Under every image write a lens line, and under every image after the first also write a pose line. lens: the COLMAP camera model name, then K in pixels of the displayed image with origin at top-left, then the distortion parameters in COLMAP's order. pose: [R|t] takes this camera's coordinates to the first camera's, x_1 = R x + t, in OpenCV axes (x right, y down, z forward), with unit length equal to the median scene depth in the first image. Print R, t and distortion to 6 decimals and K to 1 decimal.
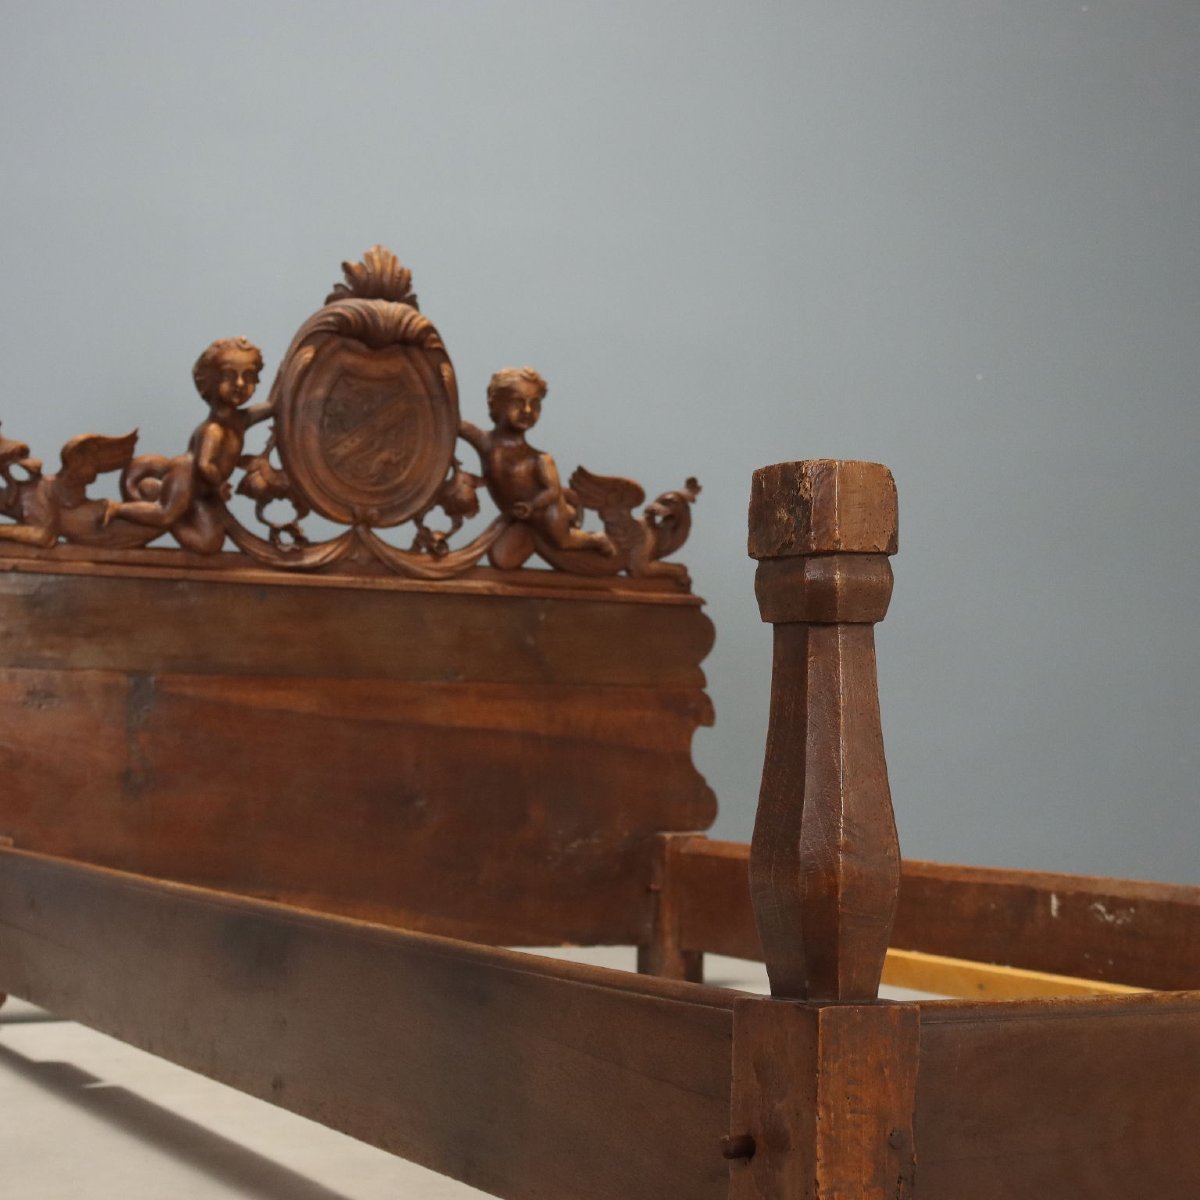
lens RADIAL K [[2193.5, 0, 597.4], [0, 2193.5, 603.2], [0, 0, 1]] dist [0.009293, 0.000000]
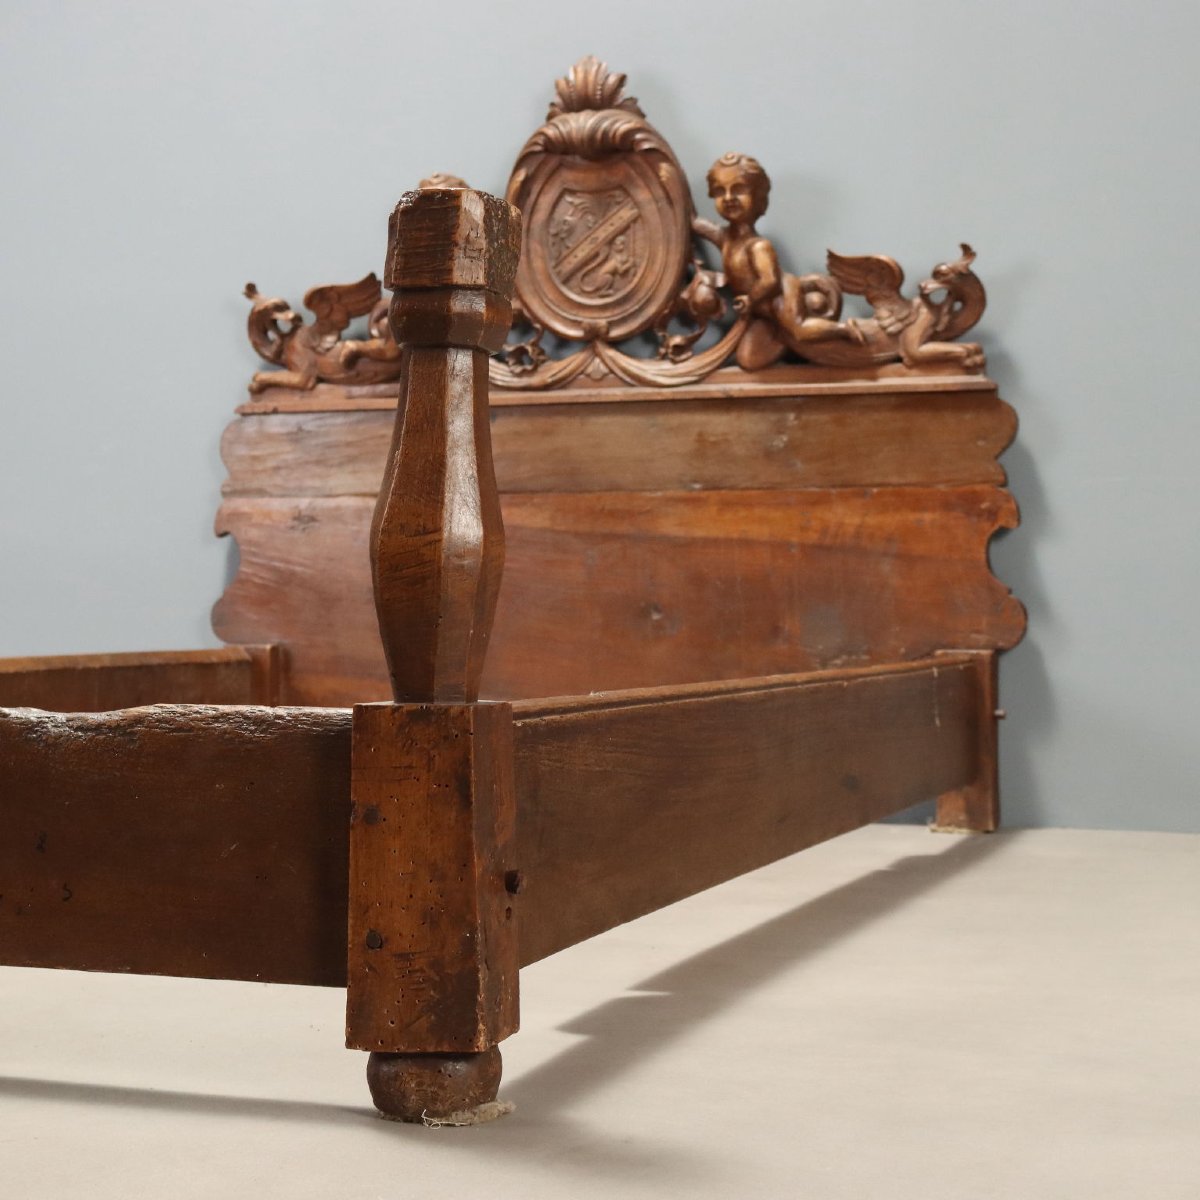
lens RADIAL K [[2345.0, 0, 593.4], [0, 2345.0, 594.7], [0, 0, 1]] dist [0.012865, 0.000000]
pose [[0.658399, -0.021531, -0.752361, 0.707177], [0.056108, 0.998214, 0.020534, 0.059959], [0.750575, -0.055733, 0.658431, 0.294414]]
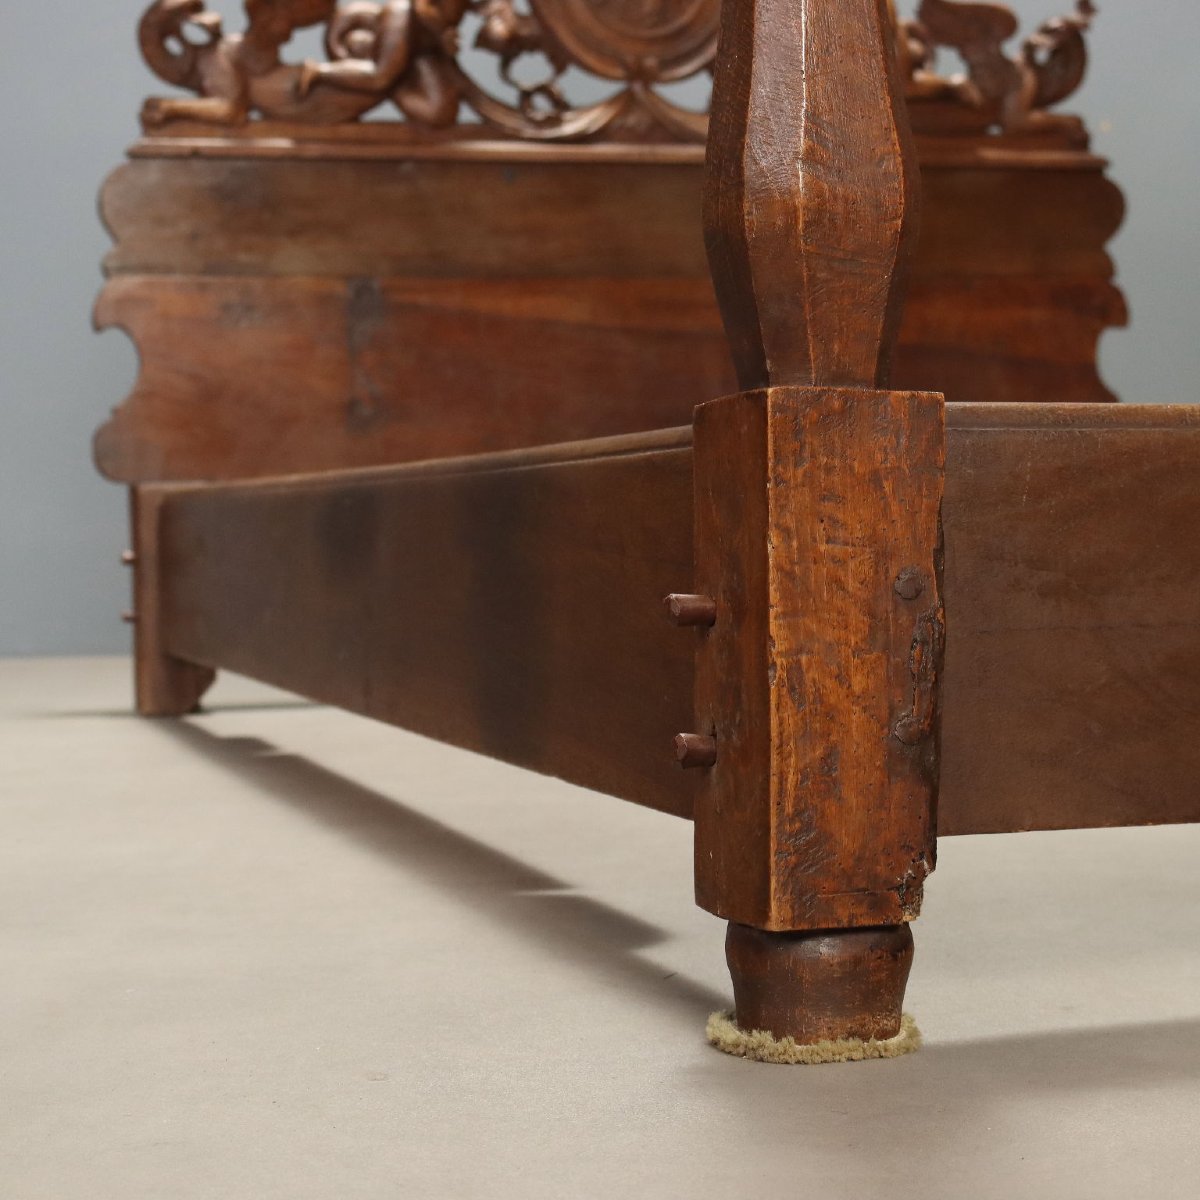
lens RADIAL K [[2630.8, 0, 609.5], [0, 2630.8, 602.6], [0, 0, 1]] dist [0.006013, 0.000000]
pose [[0.973497, -0.033515, -0.226229, 0.089839], [0.054650, 0.994637, 0.087813, 0.067387], [0.222073, -0.097849, 0.970108, 0.073398]]
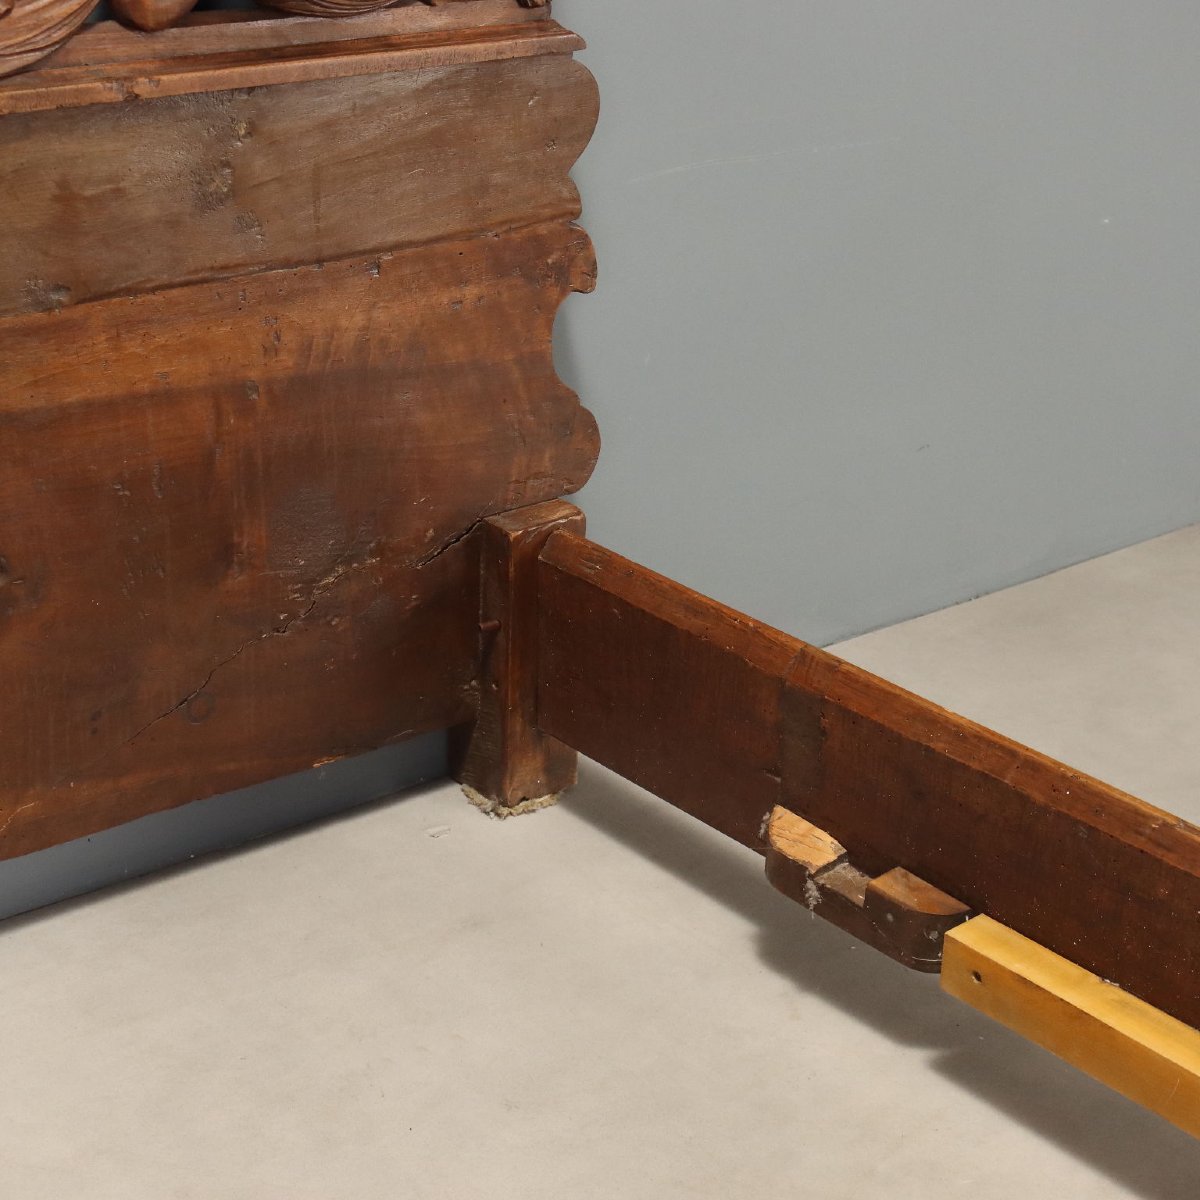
lens RADIAL K [[2345.0, 0, 605.7], [0, 2345.0, 610.1], [0, 0, 1]] dist [0.012865, 0.000000]
pose [[0.985478, -0.055722, 0.160399, -0.036620], [-0.022127, 0.894426, 0.446668, -0.127384], [-0.168354, -0.443731, 0.880205, 0.559396]]
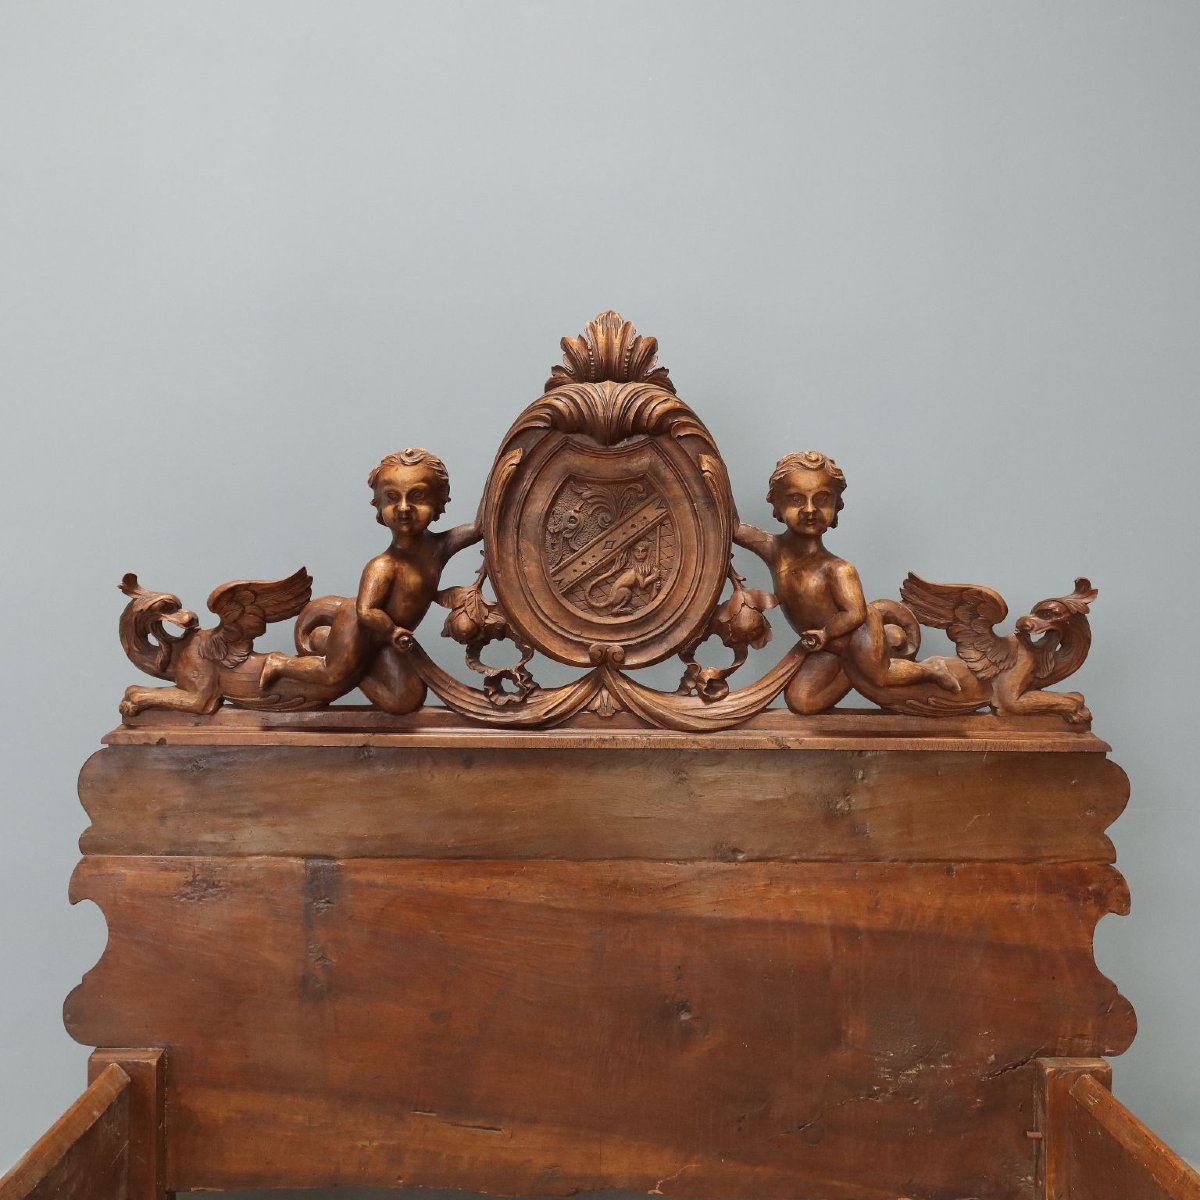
lens RADIAL K [[1444.1, 0, 594.6], [0, 1444.1, 603.5], [0, 0, 1]] dist [-0.015097, 0.000000]
pose [[0.867892, -0.011400, -0.496622, 0.153346], [0.035752, 0.998577, 0.039558, -0.080698], [0.495464, -0.052088, 0.867065, 0.554814]]
